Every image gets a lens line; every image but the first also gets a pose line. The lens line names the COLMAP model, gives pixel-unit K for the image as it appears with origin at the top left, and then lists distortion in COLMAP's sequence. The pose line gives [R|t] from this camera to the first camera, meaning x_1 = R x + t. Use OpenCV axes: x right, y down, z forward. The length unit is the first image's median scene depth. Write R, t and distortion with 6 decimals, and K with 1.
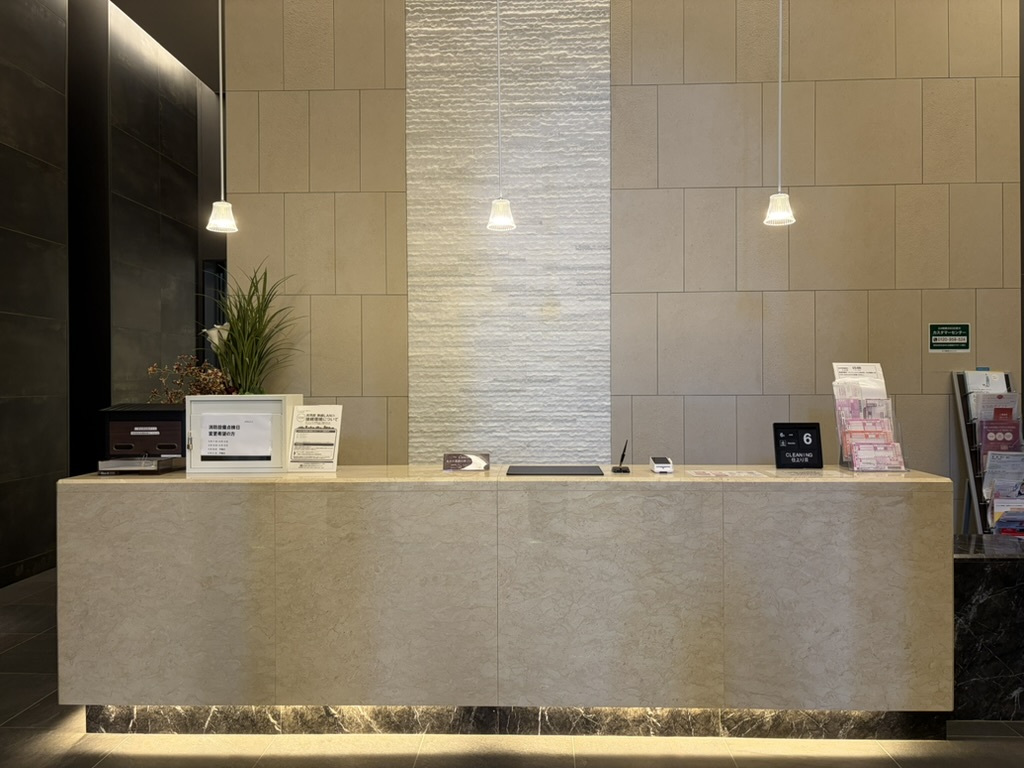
lens RADIAL K [[781.9, 0, 508.6], [0, 781.9, 390.6], [0, 0, 1]] dist [0.055065, -0.066131]
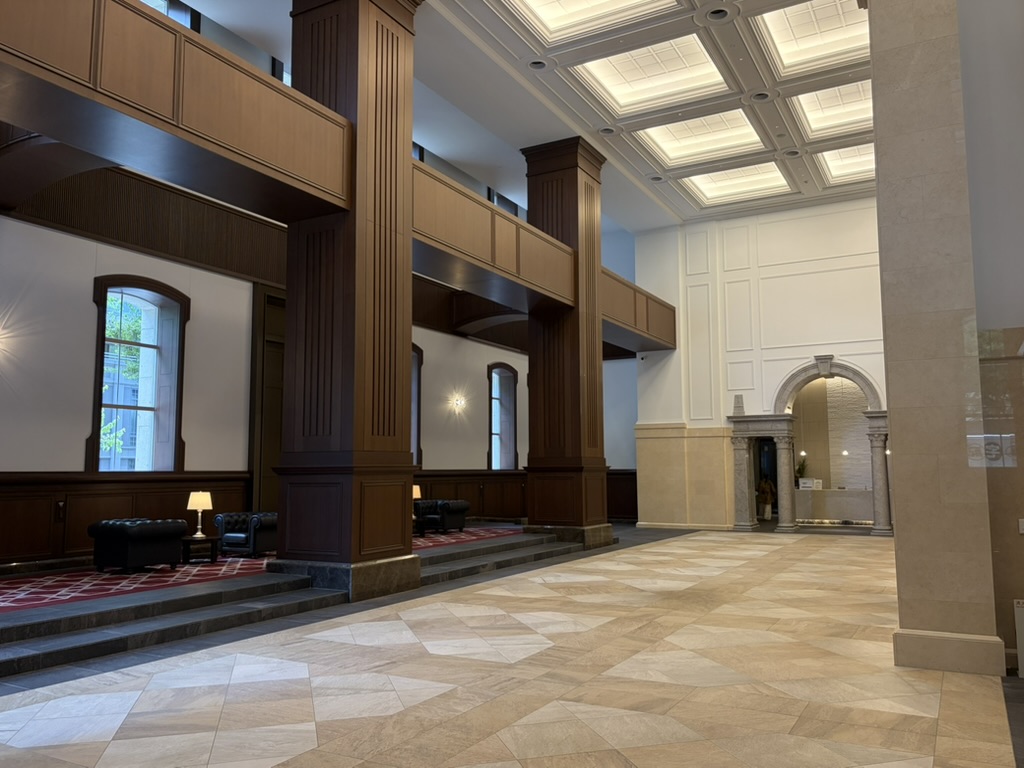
lens RADIAL K [[781.9, 0, 508.6], [0, 781.9, 390.6], [0, 0, 1]] dist [0.055065, -0.066131]
pose [[0.890400, -0.047375, -0.452707, 0.515407], [-0.002705, 0.994001, -0.109341, 0.003597], [0.455171, 0.098581, 0.884930, -6.552991]]
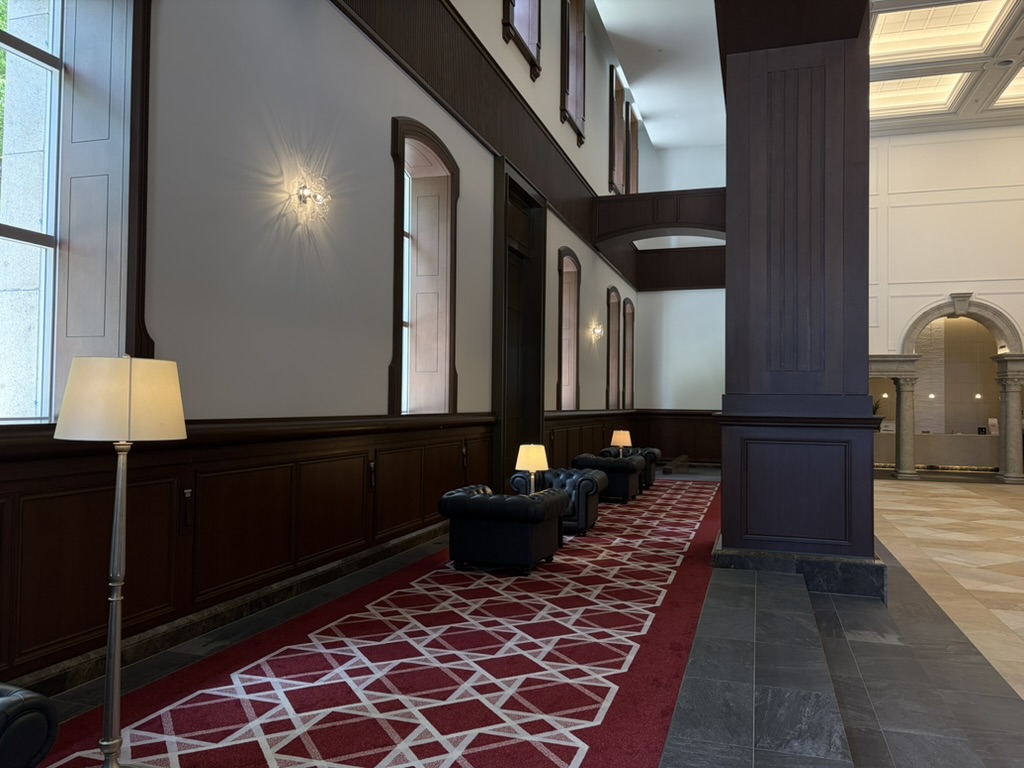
lens RADIAL K [[774.9, 0, 505.7], [0, 774.9, 376.0], [0, 0, 1]] dist [0.019145, 0.004676]
pose [[0.963461, 0.007937, -0.267730, -1.728432], [-0.019704, 0.998953, -0.041294, -0.040807], [0.267122, 0.045060, 0.962609, -6.384753]]
